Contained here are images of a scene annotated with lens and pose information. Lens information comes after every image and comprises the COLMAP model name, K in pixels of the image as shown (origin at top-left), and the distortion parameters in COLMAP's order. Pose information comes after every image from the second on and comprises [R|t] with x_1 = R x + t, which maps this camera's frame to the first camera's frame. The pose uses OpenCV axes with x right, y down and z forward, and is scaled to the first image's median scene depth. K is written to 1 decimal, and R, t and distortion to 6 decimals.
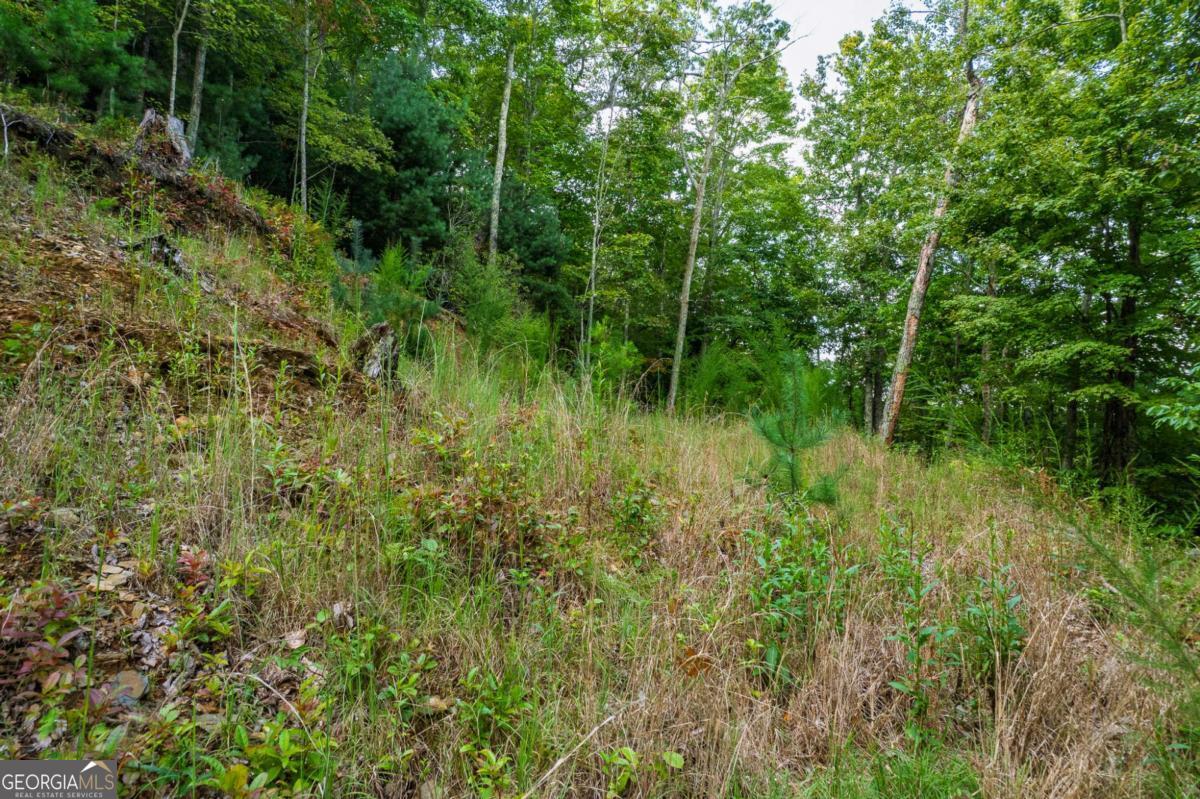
lens RADIAL K [[768.4, 0, 602.6], [0, 768.4, 393.9], [0, 0, 1]] dist [-0.081621, 0.077929]
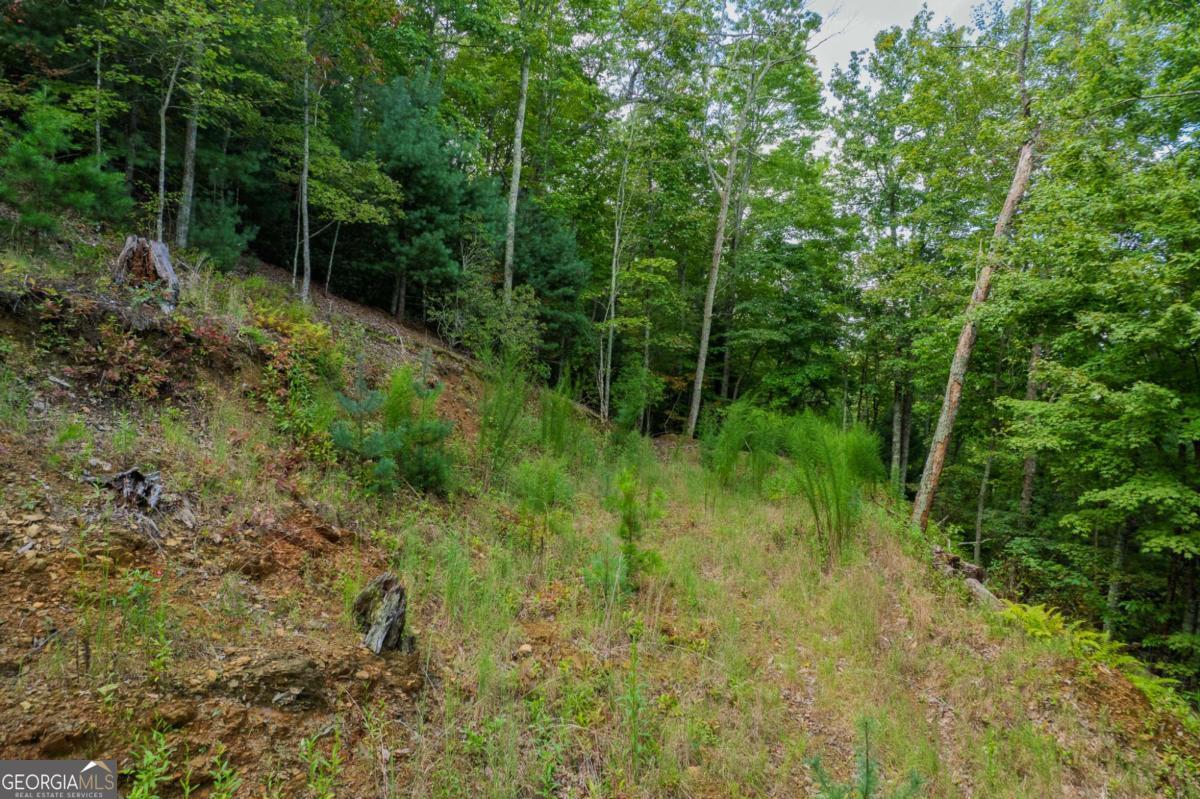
lens RADIAL K [[768.4, 0, 602.6], [0, 768.4, 393.9], [0, 0, 1]] dist [-0.081621, 0.077929]
pose [[0.999790, 0.001445, -0.020436, -0.005653], [-0.000231, 0.998239, 0.059315, -0.096076], [0.020485, -0.059298, 0.998030, 0.037558]]
